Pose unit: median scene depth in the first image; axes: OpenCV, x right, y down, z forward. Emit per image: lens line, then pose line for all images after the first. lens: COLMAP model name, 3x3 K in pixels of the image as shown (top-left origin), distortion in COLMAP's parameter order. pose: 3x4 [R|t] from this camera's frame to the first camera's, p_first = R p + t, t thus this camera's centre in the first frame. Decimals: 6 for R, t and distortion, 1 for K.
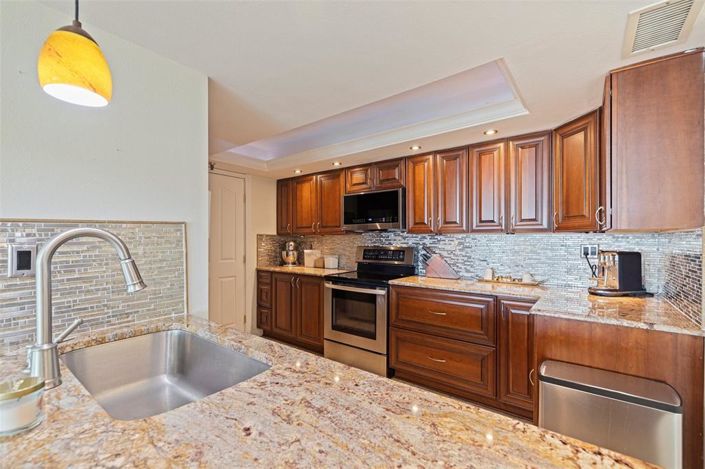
lens RADIAL K [[305.4, 0, 356.1], [0, 305.4, 239.3], [0, 0, 1]] dist [0.000255, -0.000136]
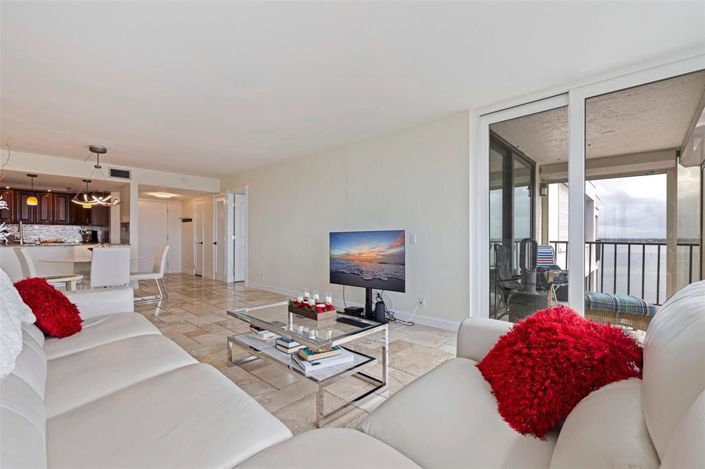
lens RADIAL K [[305.4, 0, 356.1], [0, 305.4, 239.3], [0, 0, 1]] dist [0.000255, -0.000136]
pose [[0.080352, -0.001889, 0.996765, -2.249786], [-0.001142, 0.999997, 0.001987, 0.116411], [-0.996766, -0.001298, 0.080349, -2.184008]]
